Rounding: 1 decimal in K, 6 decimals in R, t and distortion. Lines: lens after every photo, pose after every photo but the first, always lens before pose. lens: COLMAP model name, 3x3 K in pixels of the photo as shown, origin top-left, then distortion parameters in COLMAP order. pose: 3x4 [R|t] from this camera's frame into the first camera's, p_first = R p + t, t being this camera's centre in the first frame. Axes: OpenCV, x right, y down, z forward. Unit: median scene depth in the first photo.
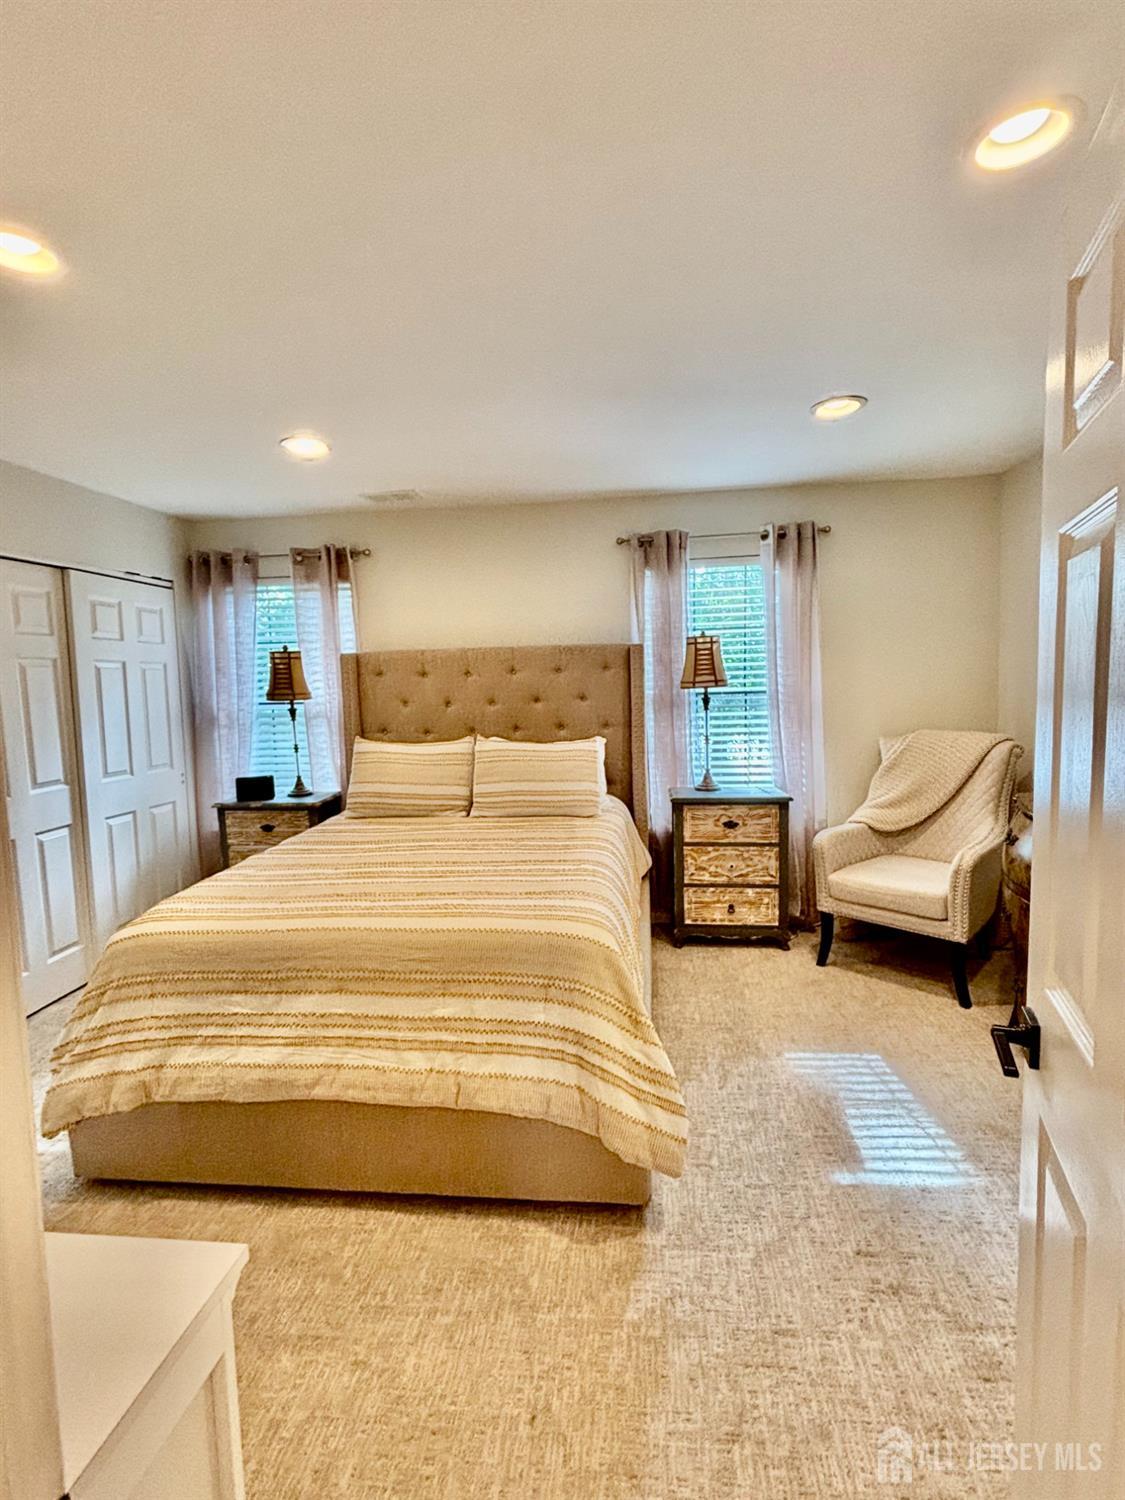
lens RADIAL K [[716.6, 0, 567.2], [0, 716.6, 739.9], [0, 0, 1]] dist [0.017047, -0.003631]
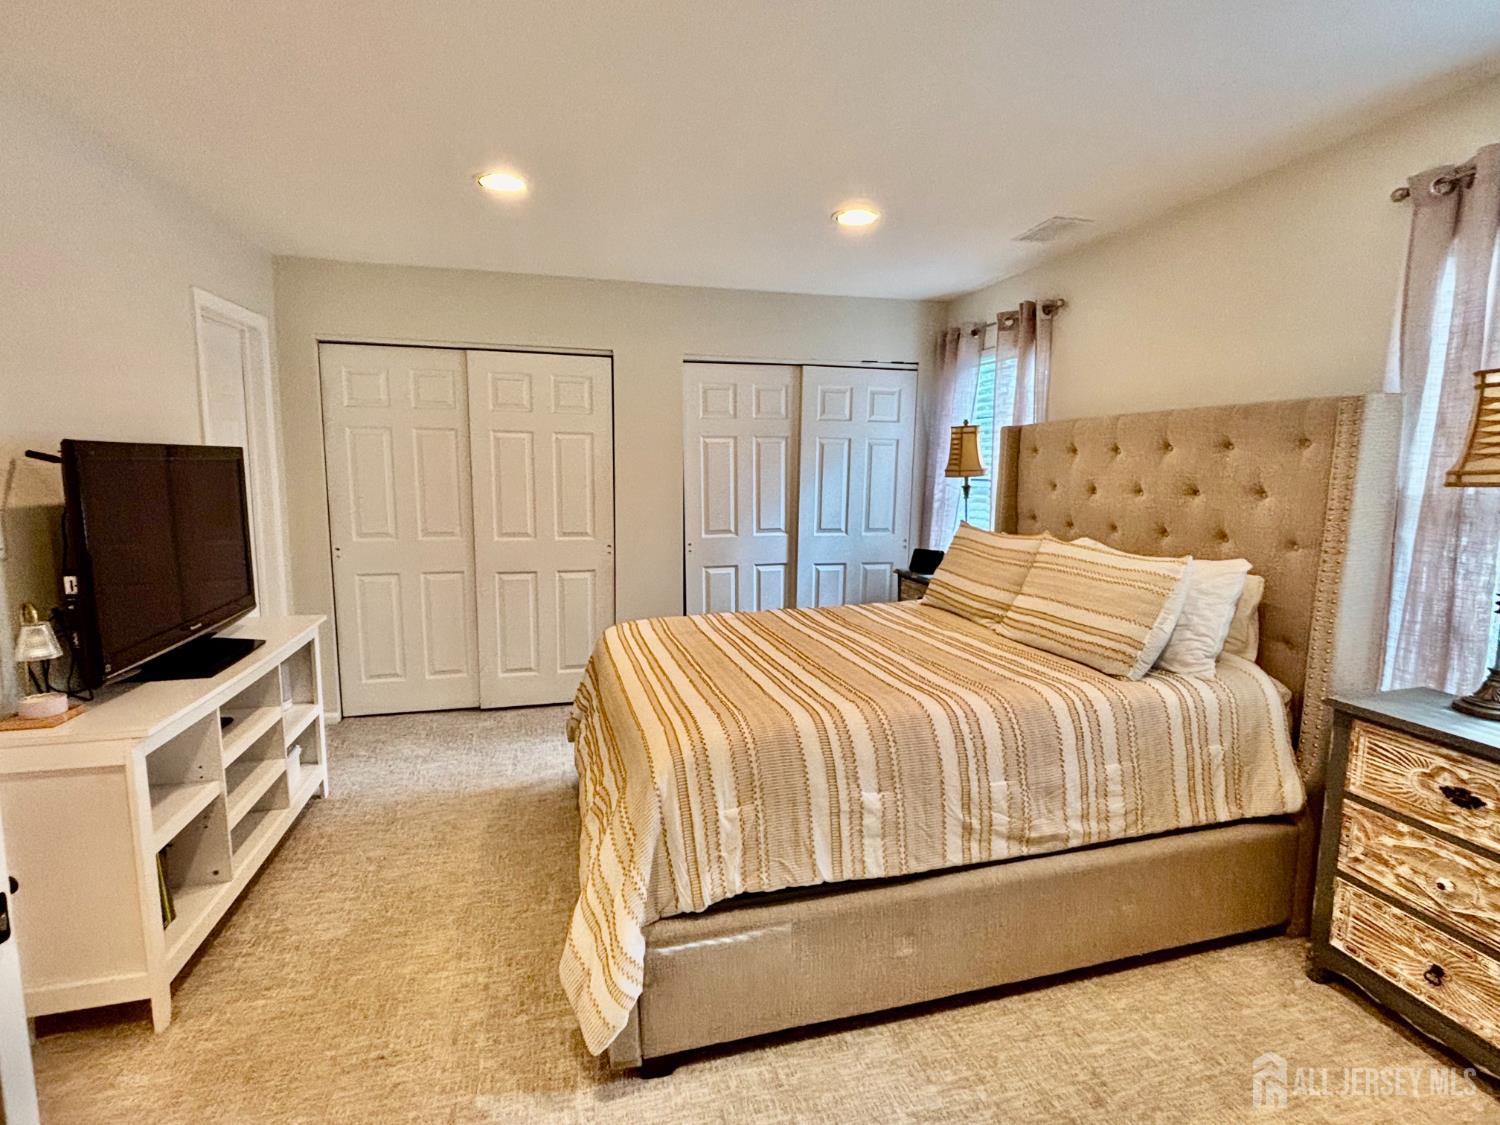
lens RADIAL K [[716.6, 0, 750.7], [0, 716.6, 556.3], [0, 0, 1]] dist [0.017047, -0.003631]
pose [[0.372879, 0.144955, -0.916488, 0.430779], [-0.091485, 0.988653, 0.119147, -0.040802], [0.923359, 0.039418, 0.381909, 0.394508]]
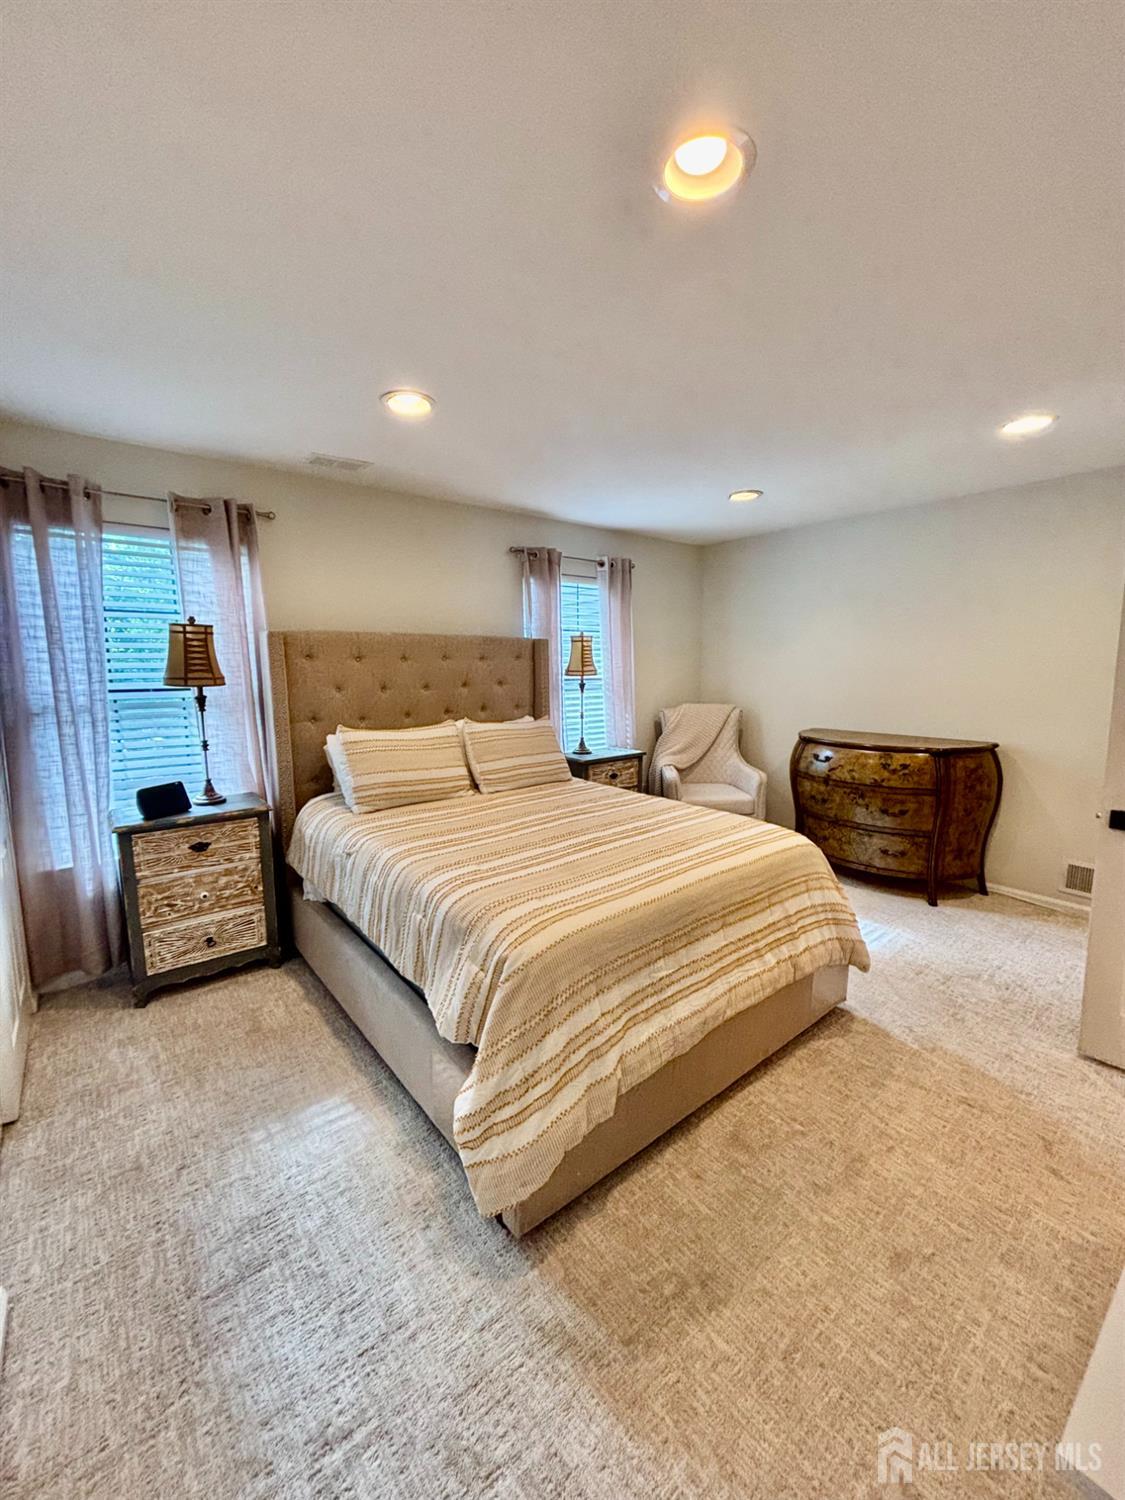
lens RADIAL K [[592.2, 0, 554.7], [0, 592.2, 749.4], [0, 0, 1]] dist [-0.011196, -0.000149]
pose [[0.709050, -0.075498, 0.701105, -0.607550], [0.049744, 0.997130, 0.057068, -0.002732], [-0.703401, -0.005588, 0.710771, 0.269205]]
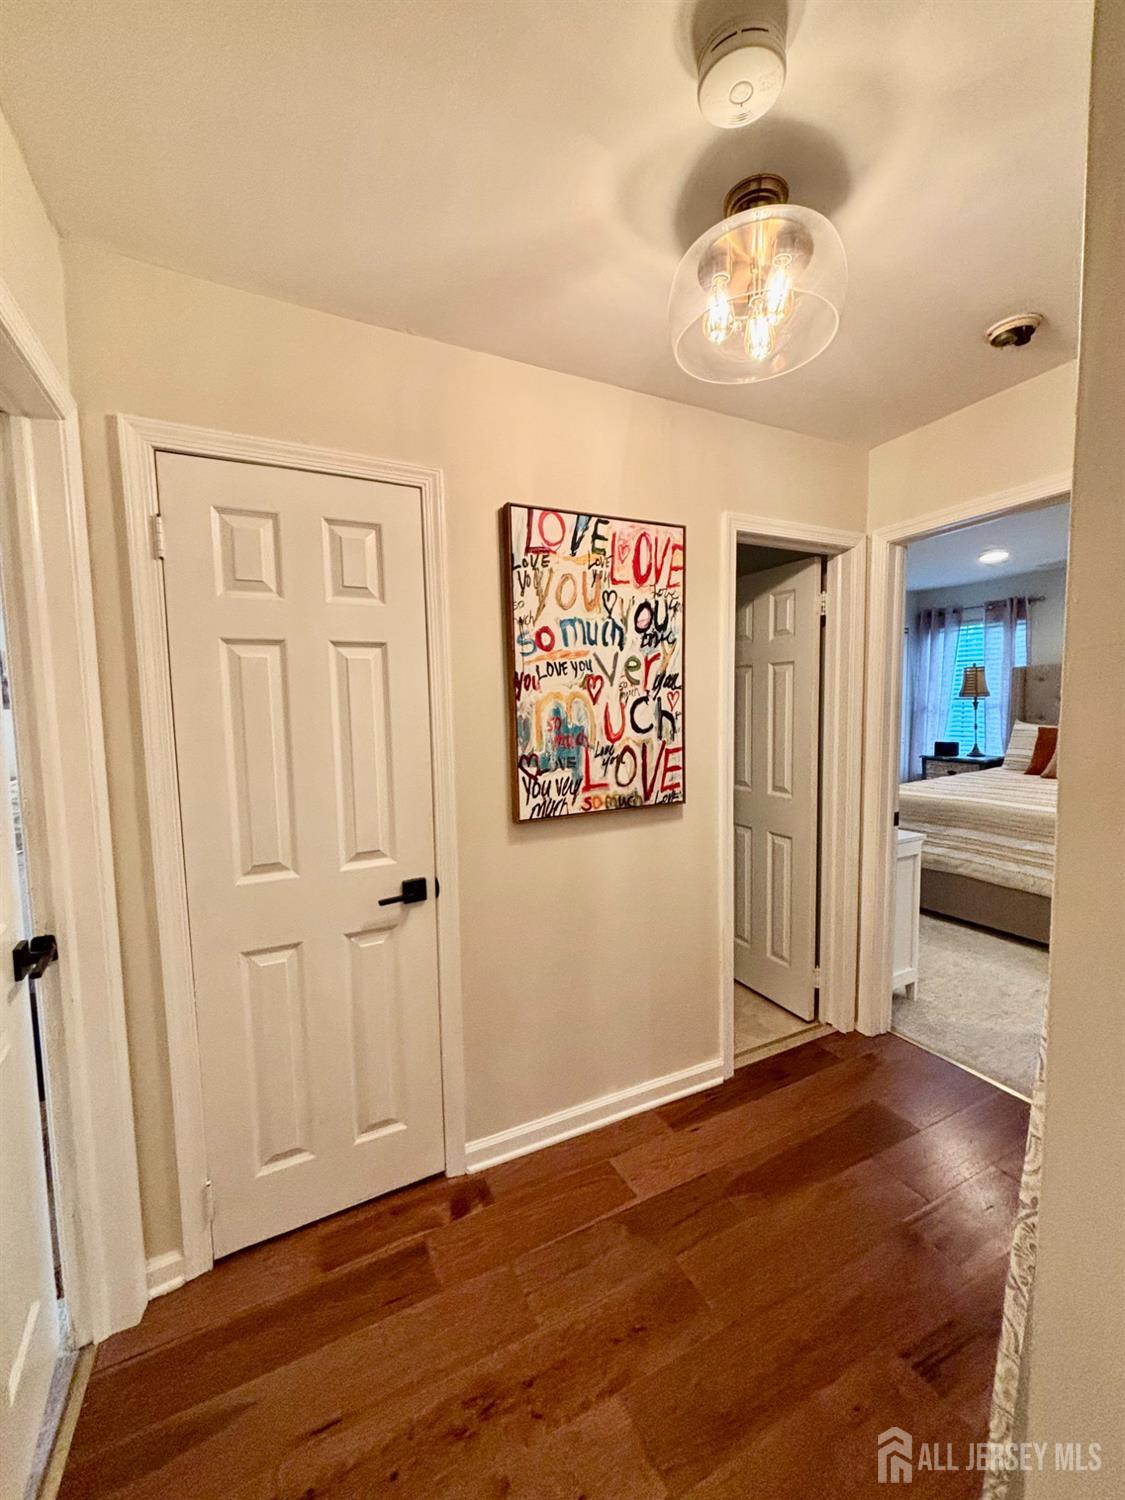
lens RADIAL K [[592.2, 0, 570.6], [0, 592.2, 752.4], [0, 0, 1]] dist [-0.011196, -0.000149]
pose [[0.547354, 0.087321, -0.832333, 0.249105], [-0.059510, 0.996085, 0.065366, 0.039643], [0.834783, 0.013754, 0.550407, -0.526319]]
